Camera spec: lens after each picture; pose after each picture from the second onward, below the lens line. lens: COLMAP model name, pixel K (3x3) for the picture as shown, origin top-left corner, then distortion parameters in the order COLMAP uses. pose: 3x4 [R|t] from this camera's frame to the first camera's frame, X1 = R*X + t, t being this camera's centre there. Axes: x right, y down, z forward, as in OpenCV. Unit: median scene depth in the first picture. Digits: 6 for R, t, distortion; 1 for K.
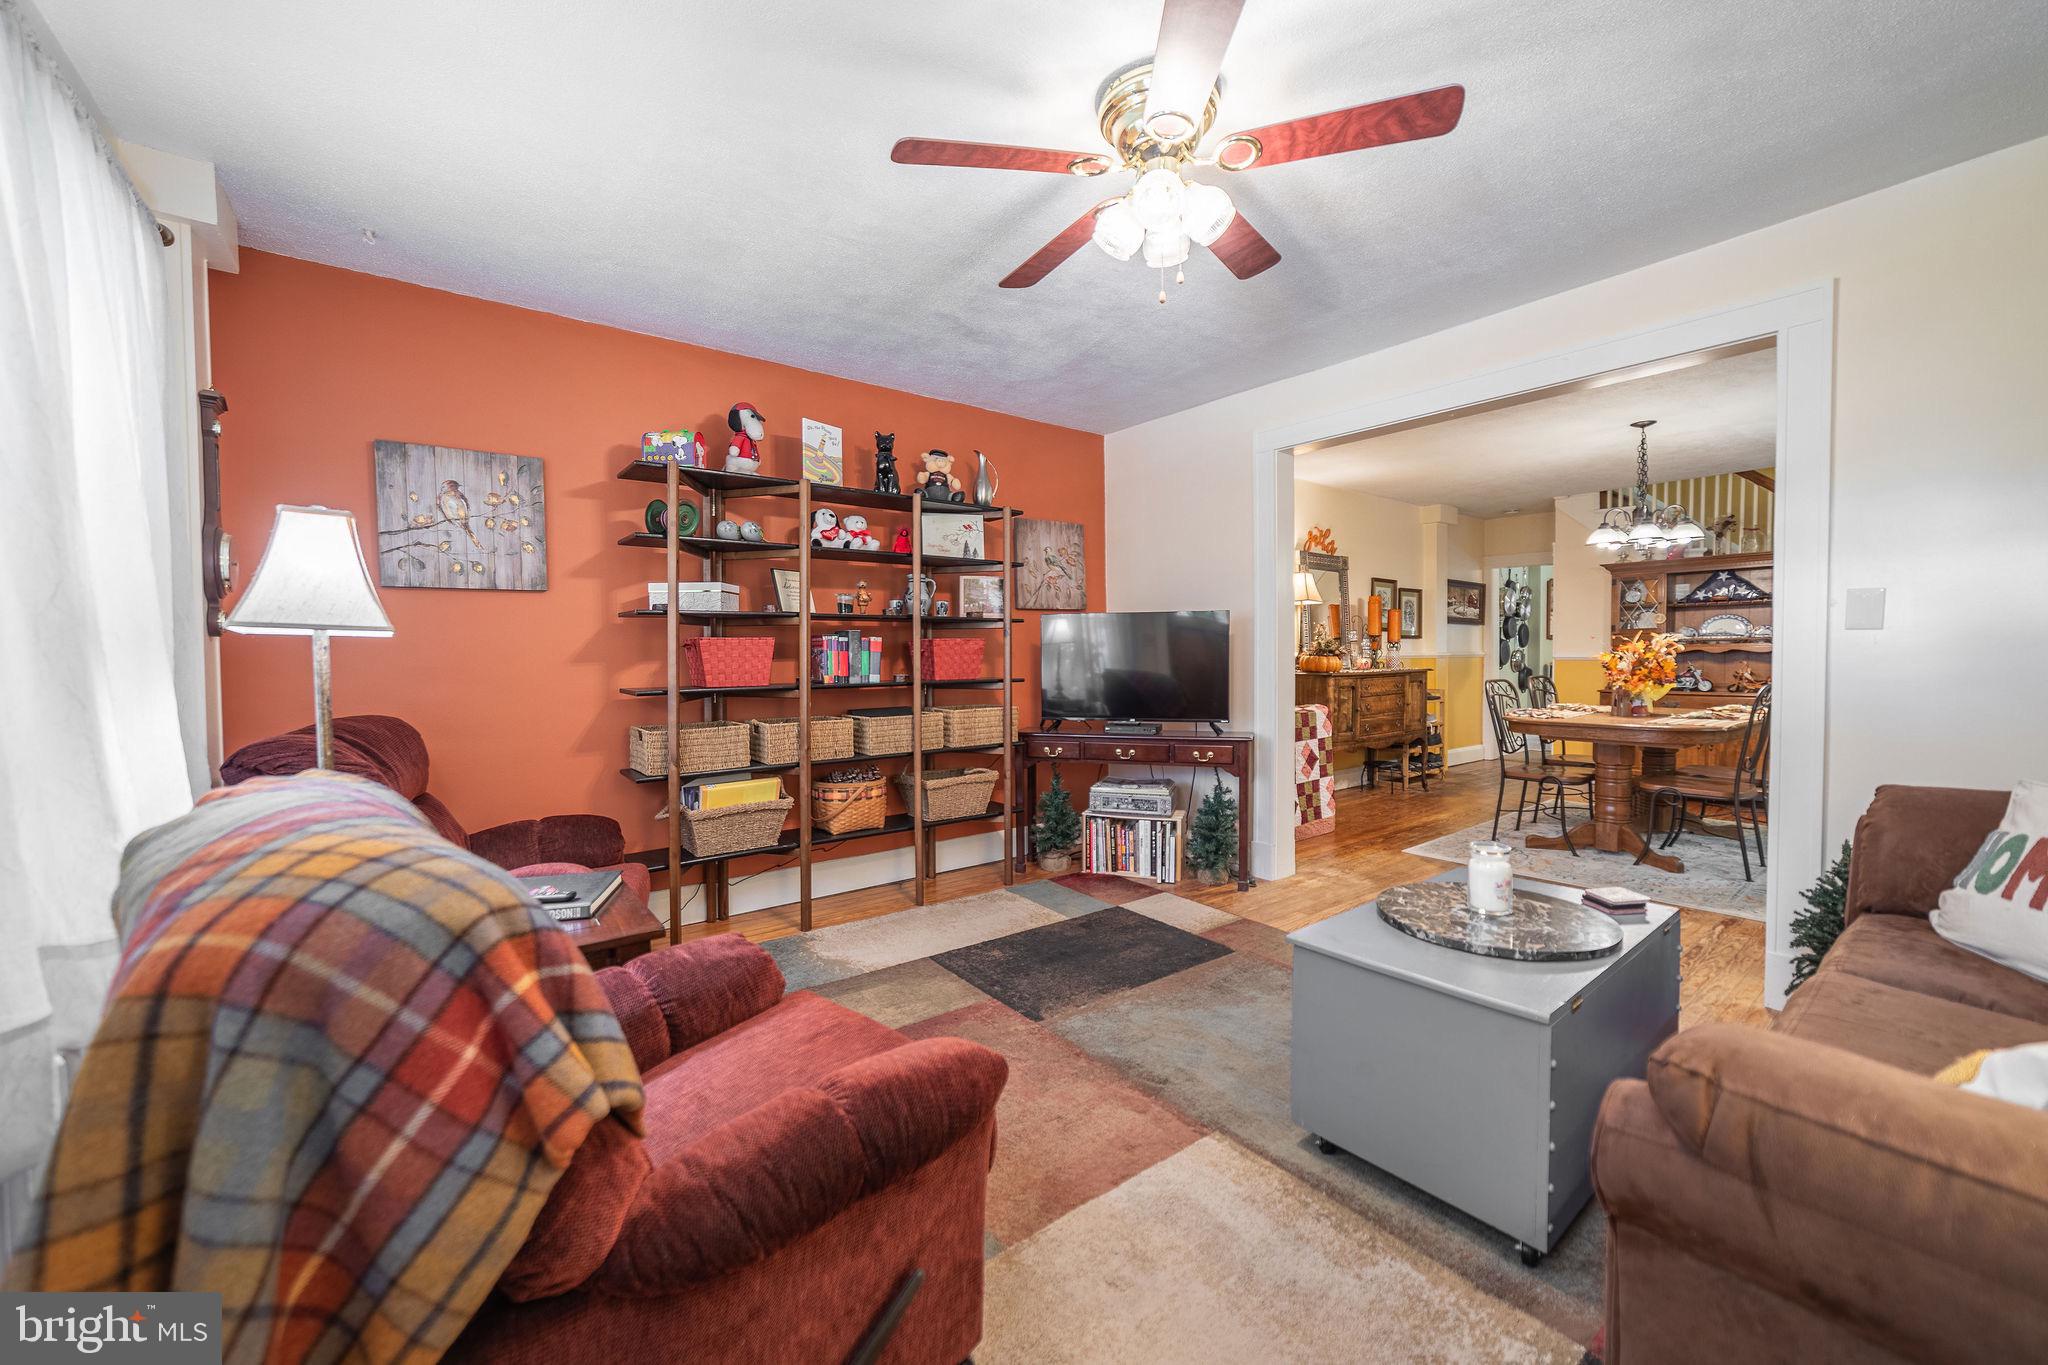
lens RADIAL K [[785.9, 0, 1022.1], [0, 785.9, 678.7], [0, 0, 1]] dist [-0.023449, 0.009037]
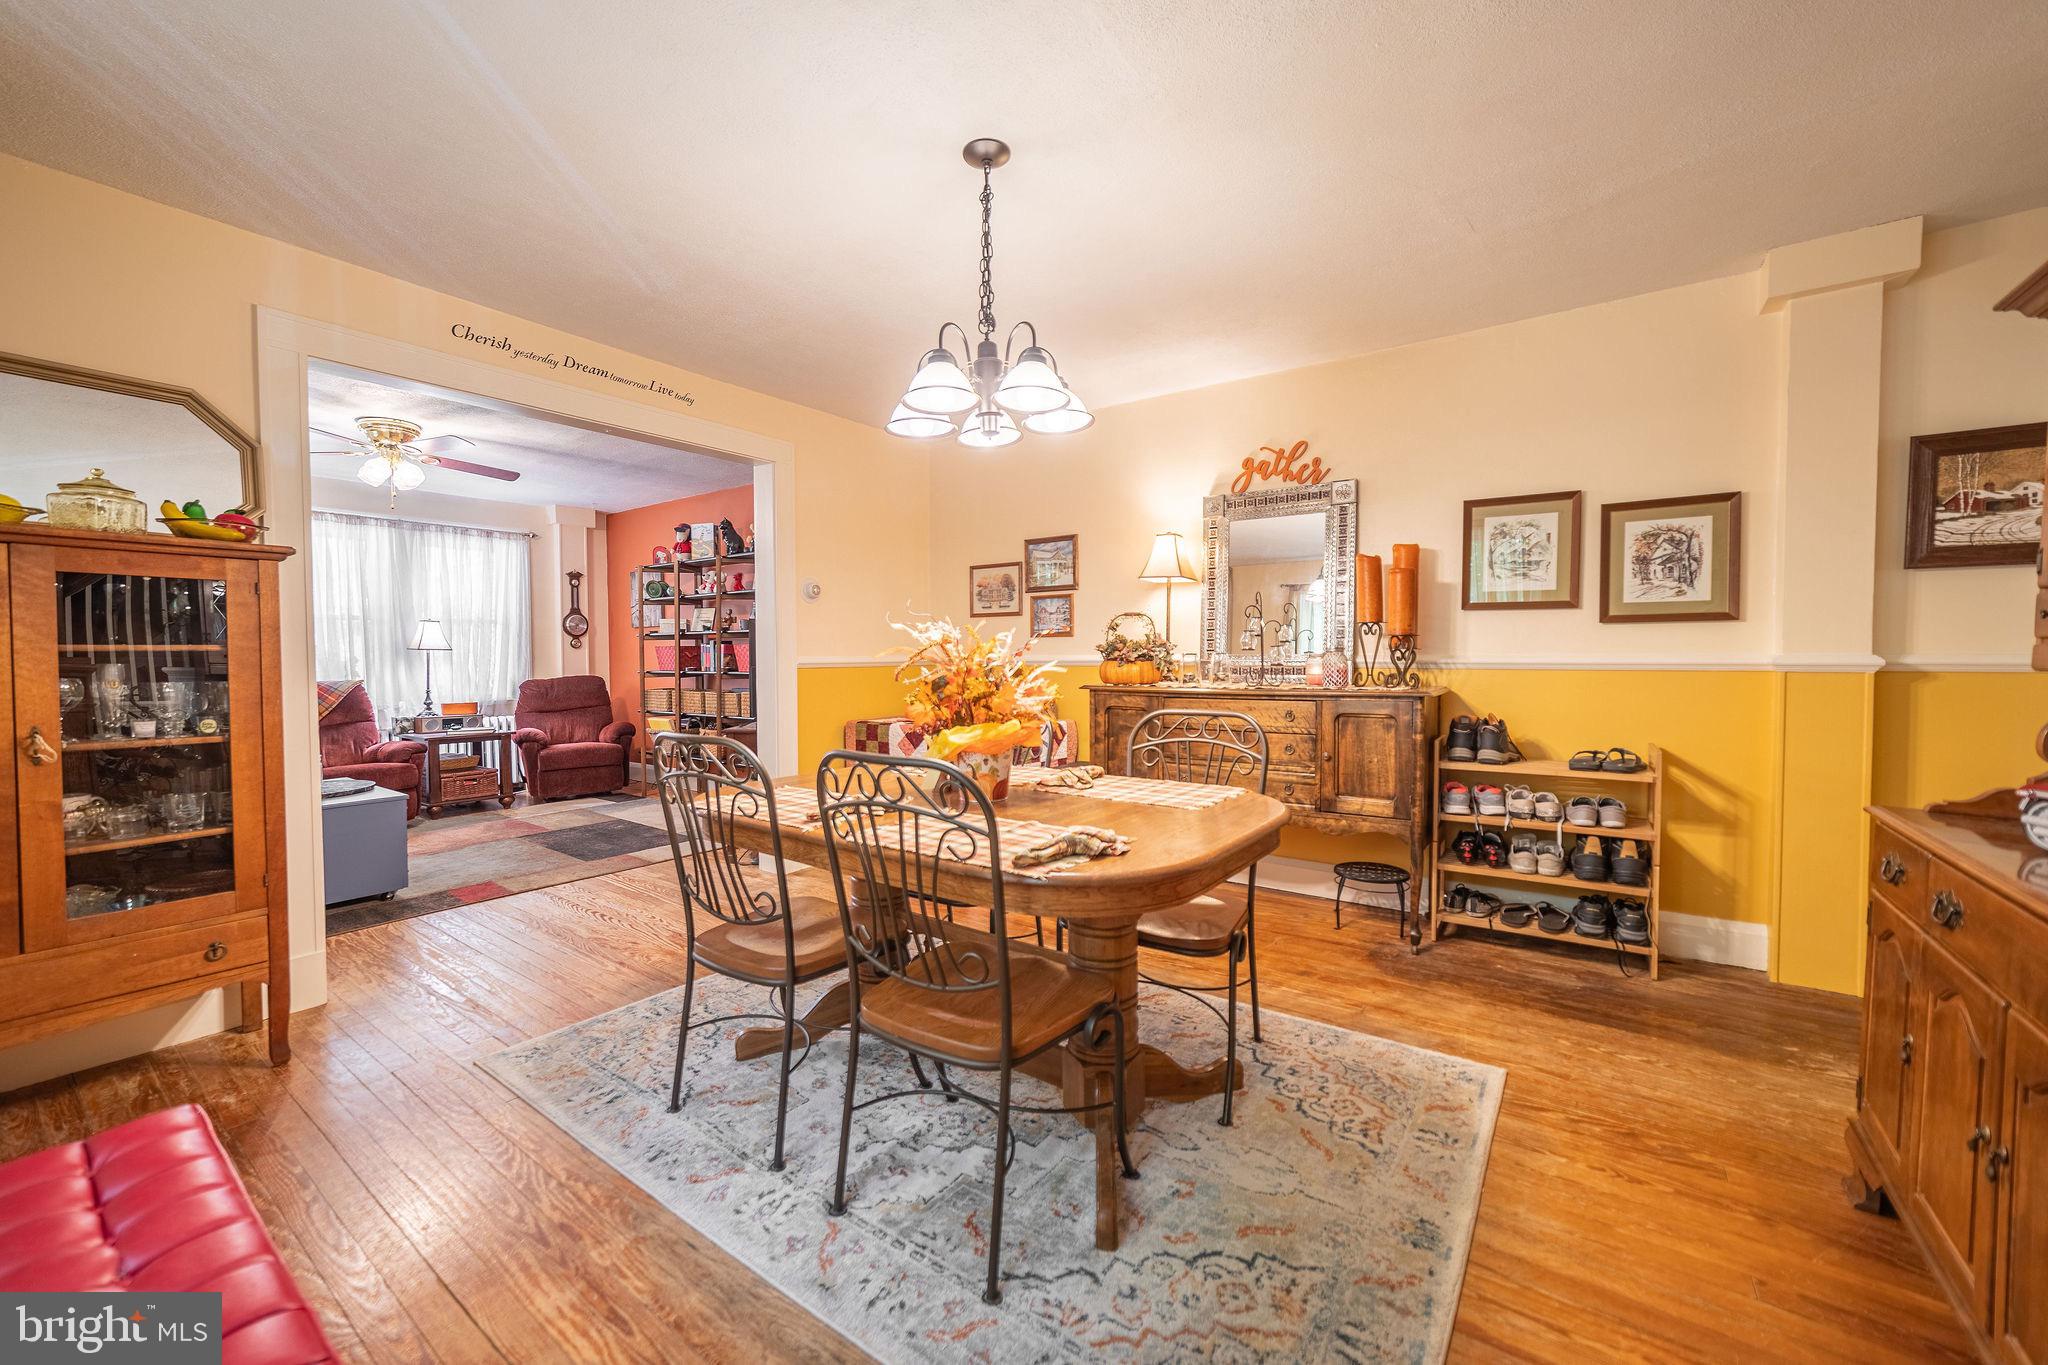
lens RADIAL K [[785.9, 0, 1022.1], [0, 785.9, 678.7], [0, 0, 1]] dist [-0.023449, 0.009037]
pose [[0.290997, 0.038425, -0.955952, 0.951350], [-0.027599, 0.999114, 0.031758, -0.030410], [0.956326, 0.017141, 0.291800, 0.678013]]
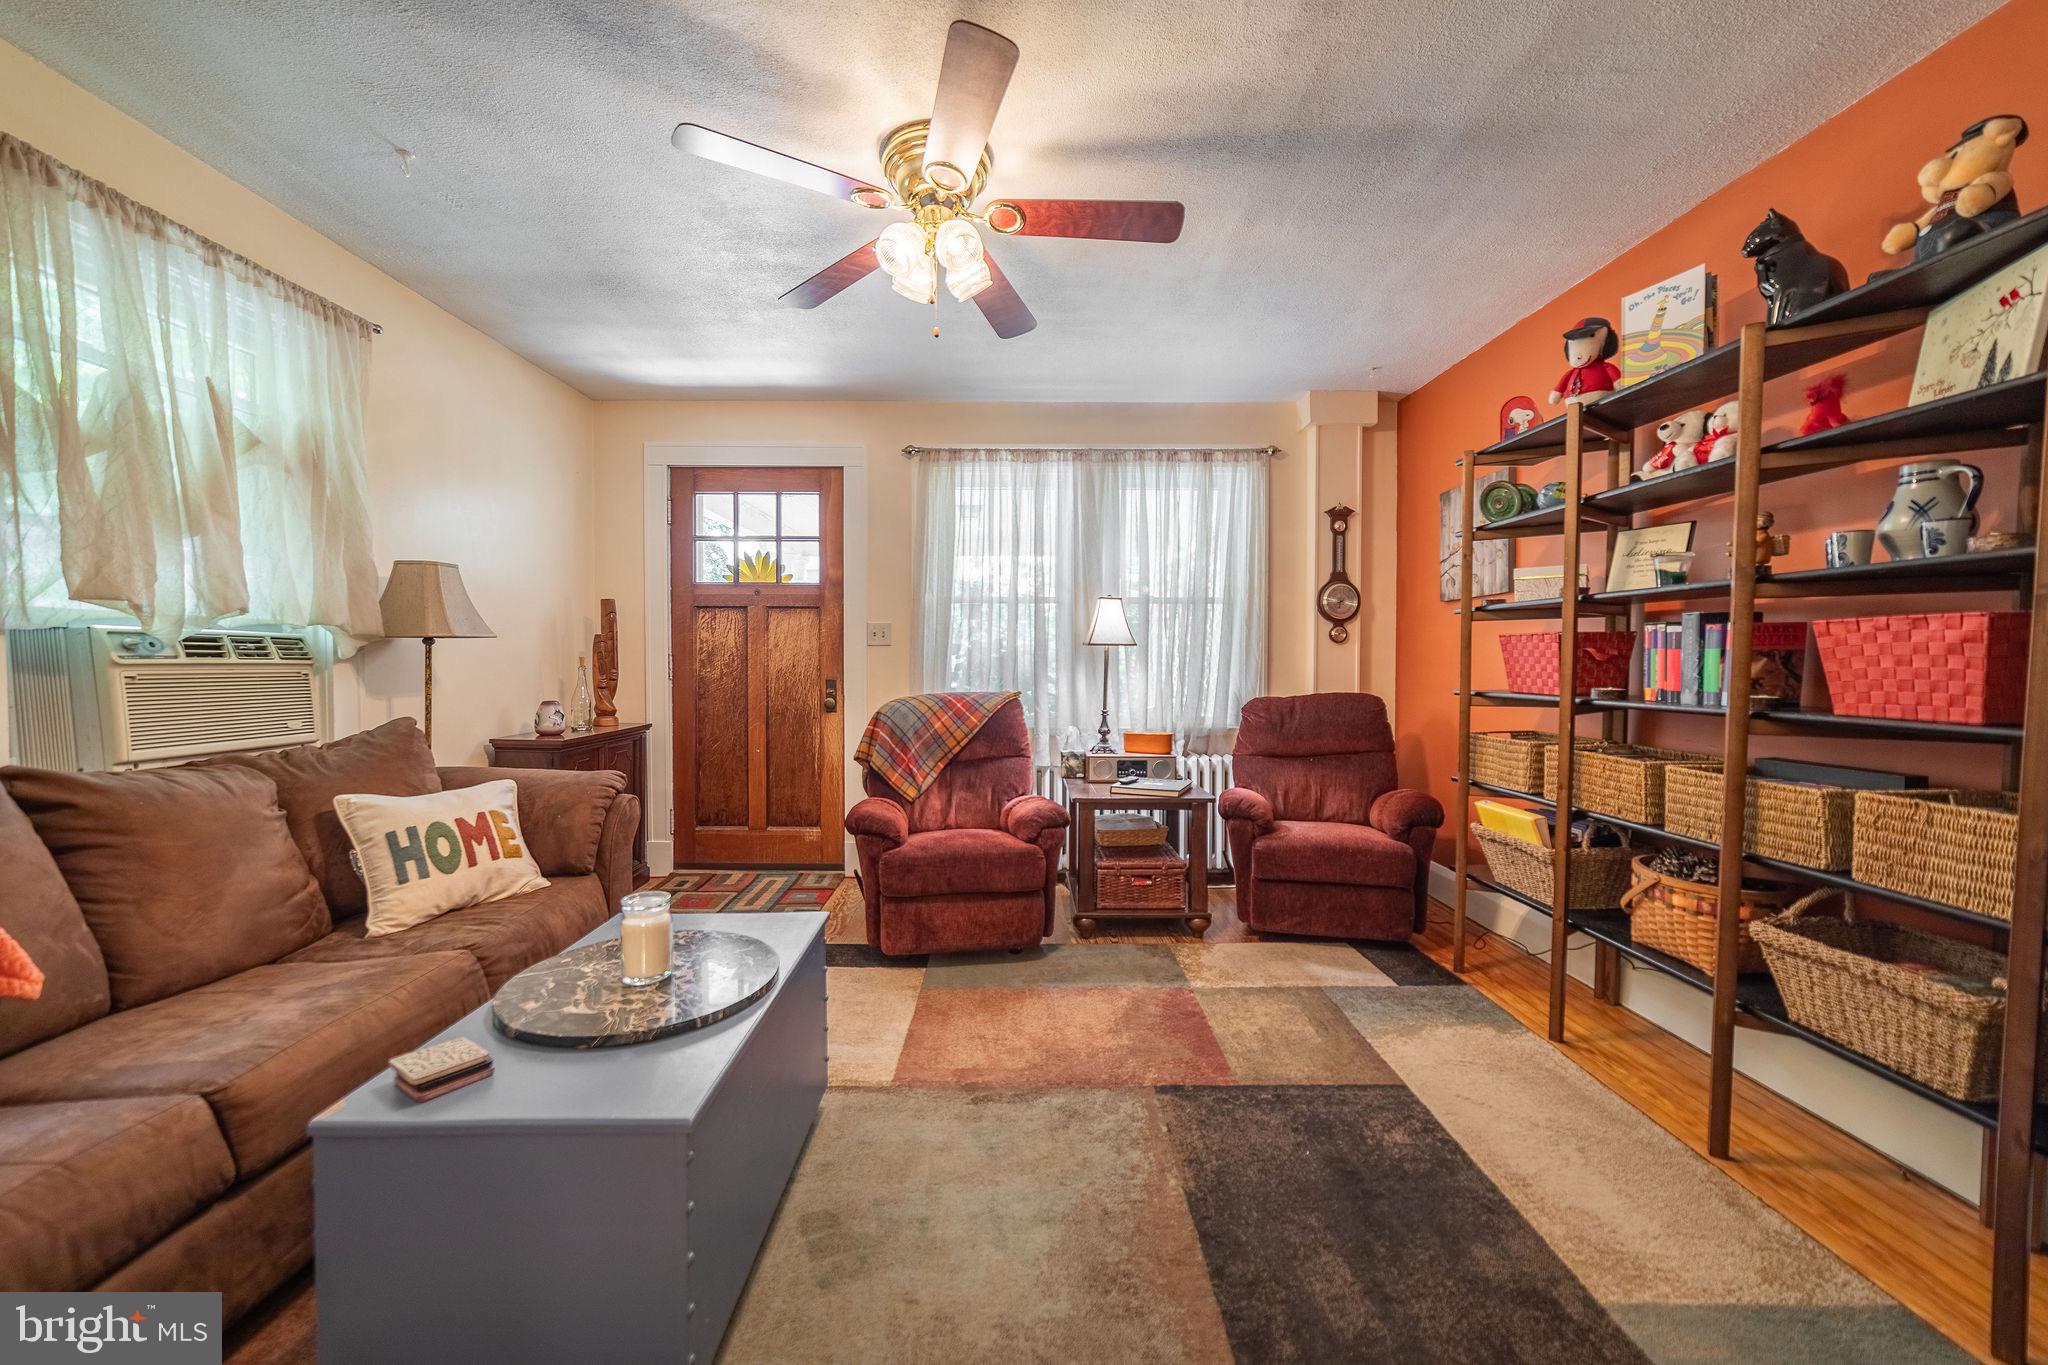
lens RADIAL K [[785.9, 0, 1022.1], [0, 785.9, 678.7], [0, 0, 1]] dist [-0.023449, 0.009037]
pose [[-0.598712, 0.032505, -0.800305, 0.316089], [-0.017699, 0.998395, 0.053791, -0.020778], [0.800769, 0.046369, -0.597176, 0.560099]]
